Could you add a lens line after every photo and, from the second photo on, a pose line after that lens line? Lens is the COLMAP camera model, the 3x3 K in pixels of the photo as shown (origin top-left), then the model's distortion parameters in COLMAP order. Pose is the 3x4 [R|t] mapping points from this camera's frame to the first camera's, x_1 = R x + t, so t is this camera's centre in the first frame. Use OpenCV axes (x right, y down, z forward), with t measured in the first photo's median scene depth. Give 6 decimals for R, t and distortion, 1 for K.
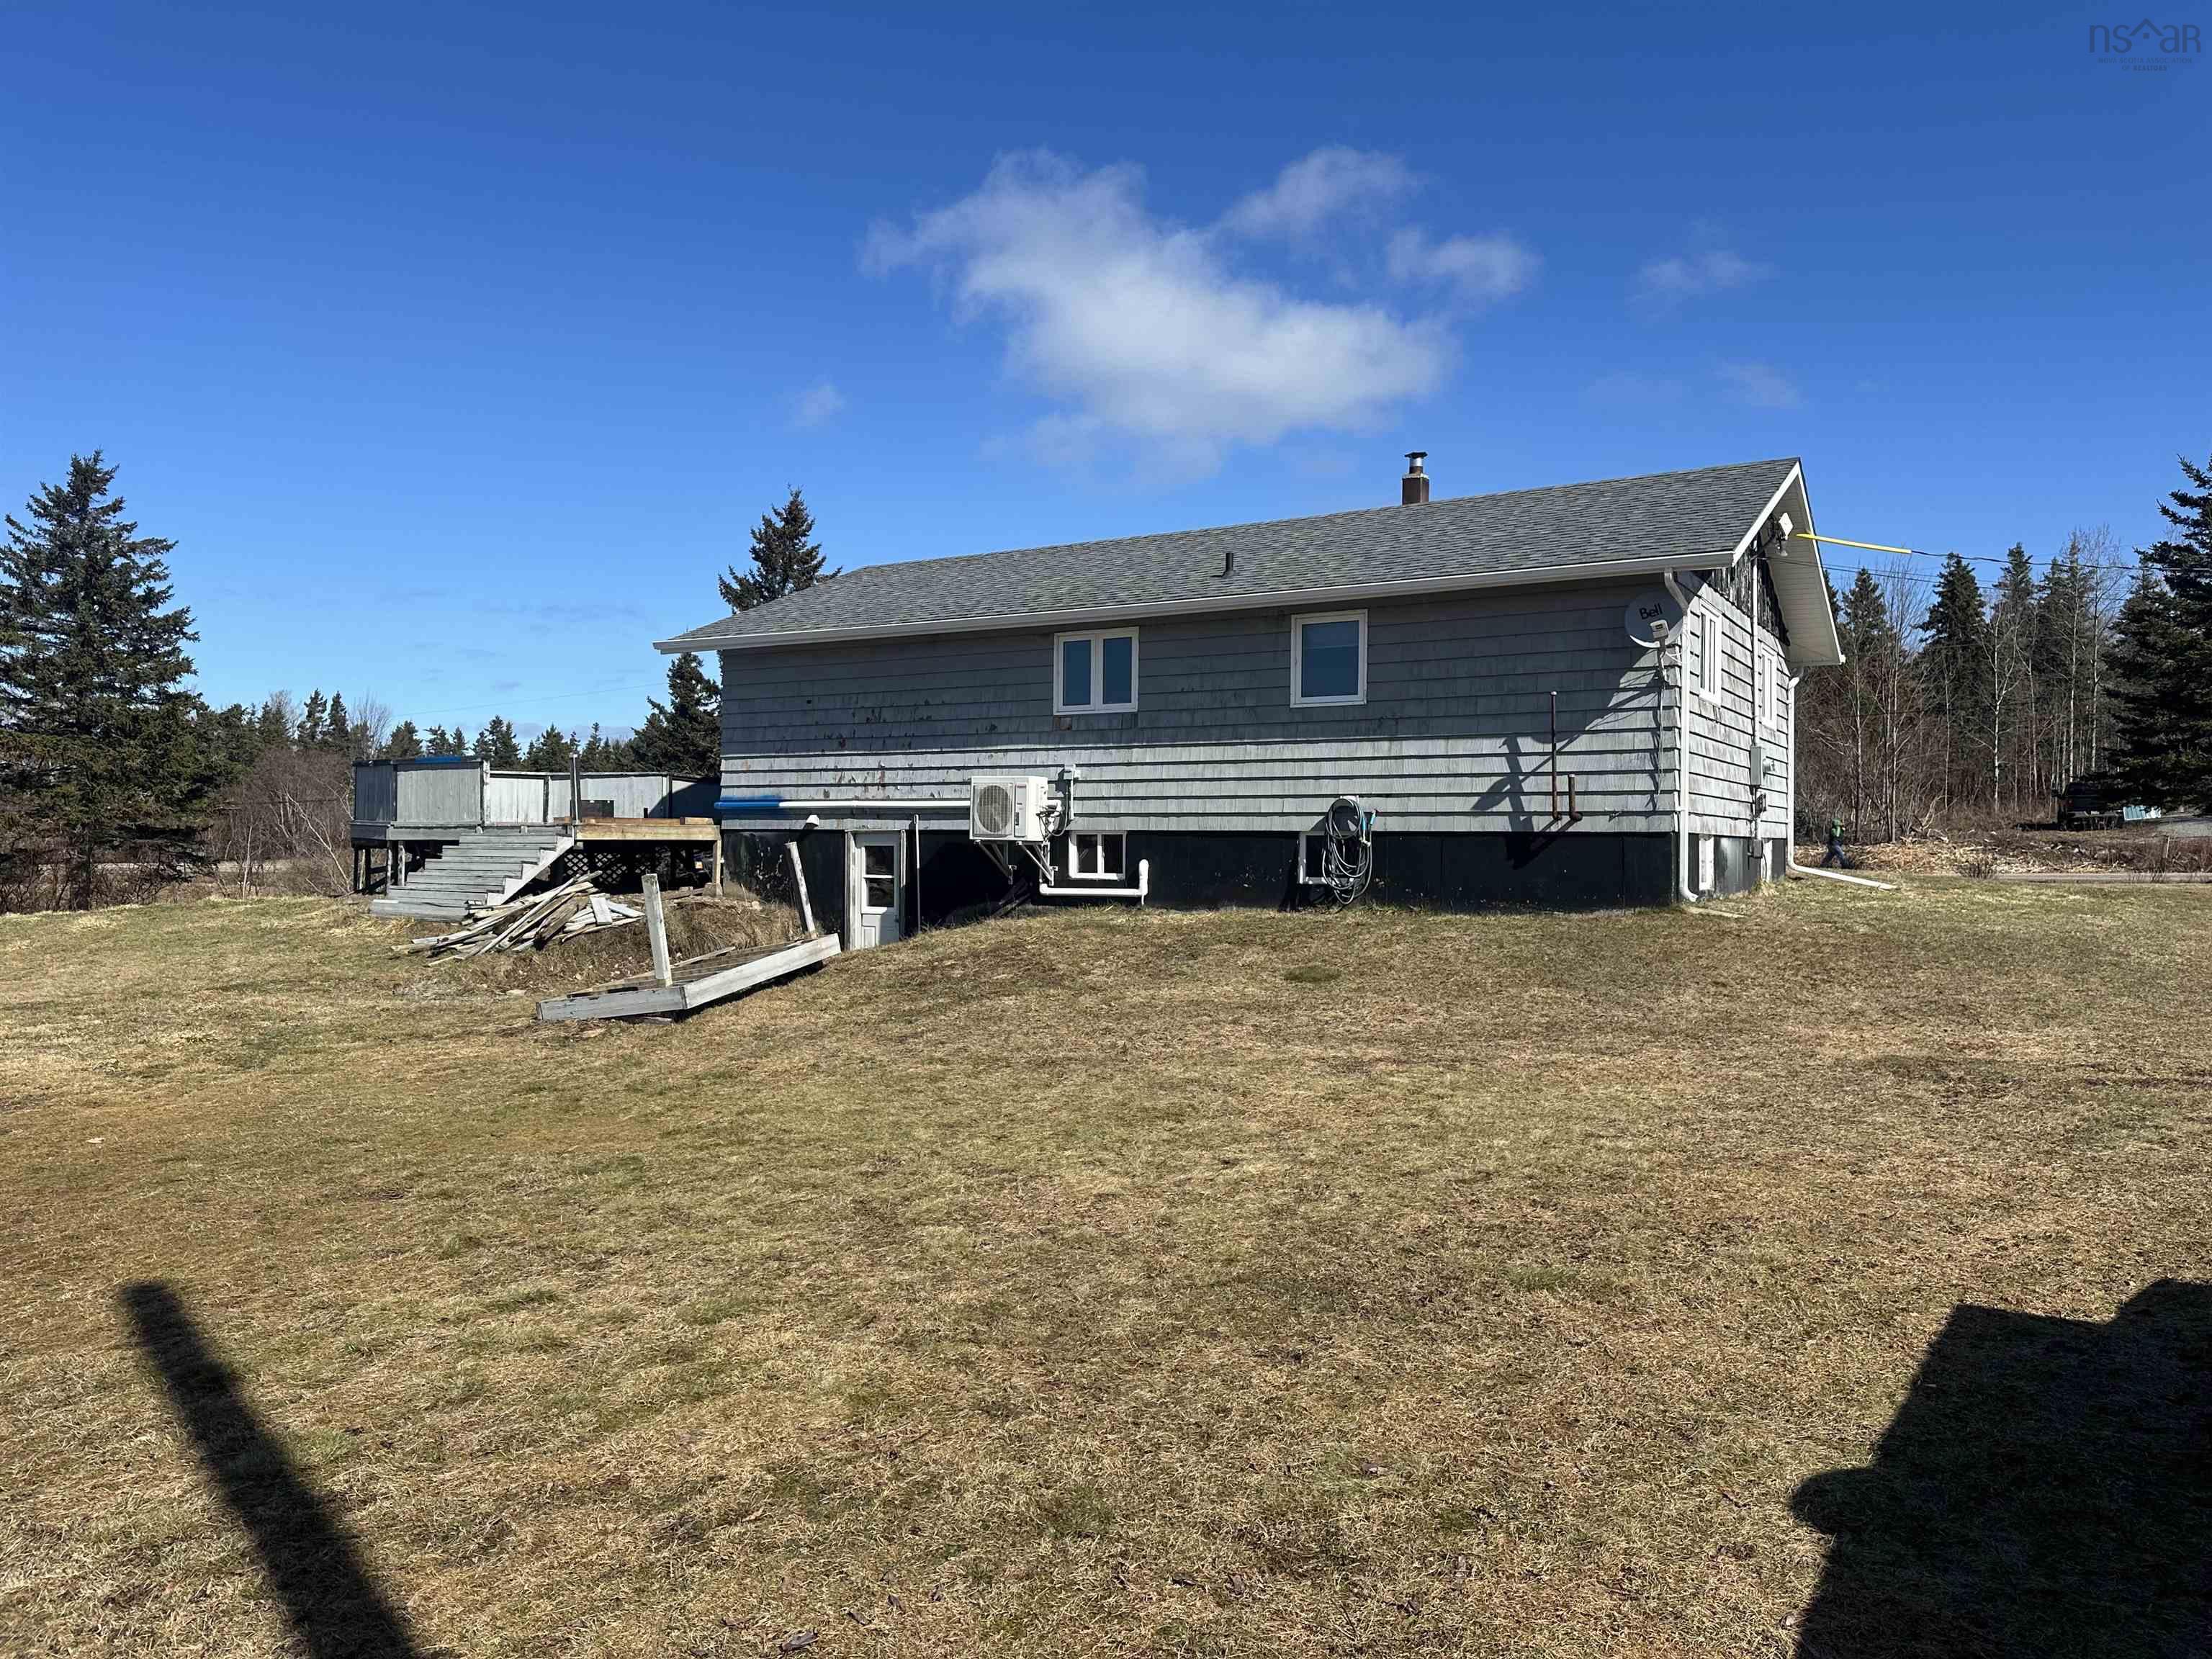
lens RADIAL K [[1533.5, 0, 1106.0], [0, 1533.5, 829.5], [0, 0, 1]] dist [0.178870, -0.299308]
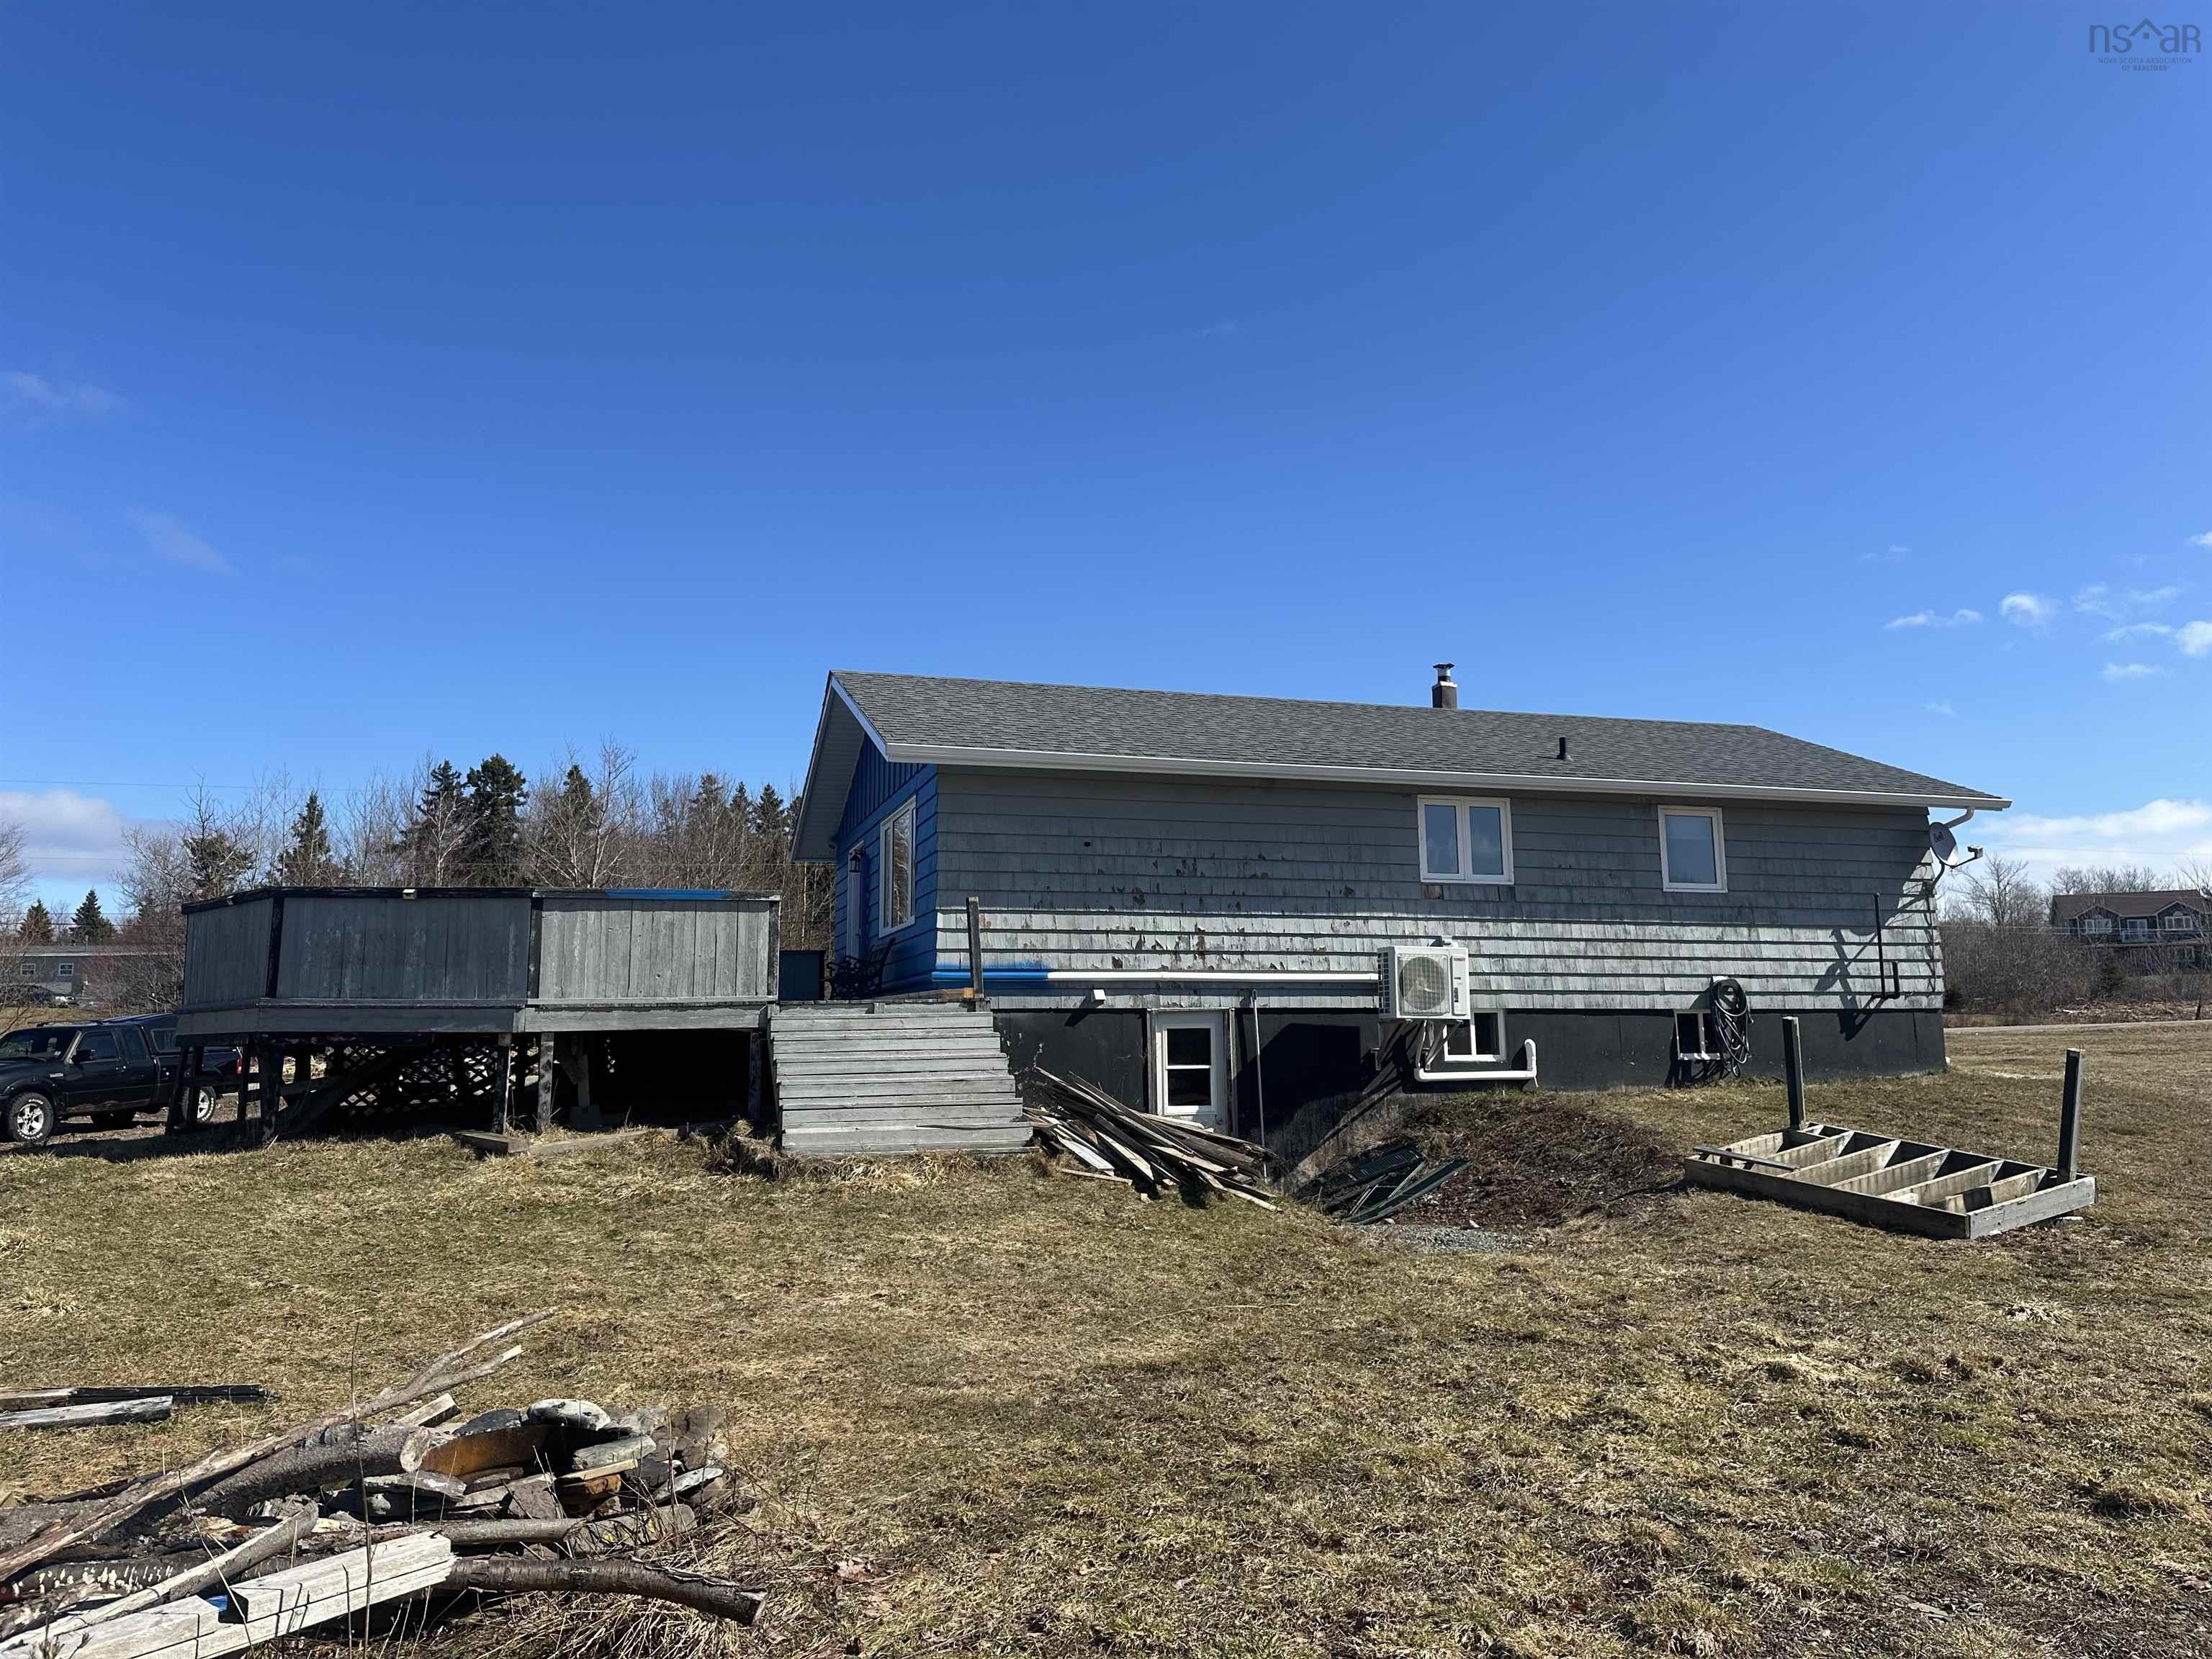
lens RADIAL K [[1533.5, 0, 1106.0], [0, 1533.5, 829.5], [0, 0, 1]] dist [0.178870, -0.299308]
pose [[0.645821, 0.087336, 0.758477, -0.887754], [0.009901, 0.992394, -0.122702, 0.006284], [-0.763424, 0.086753, 0.640044, 0.564561]]
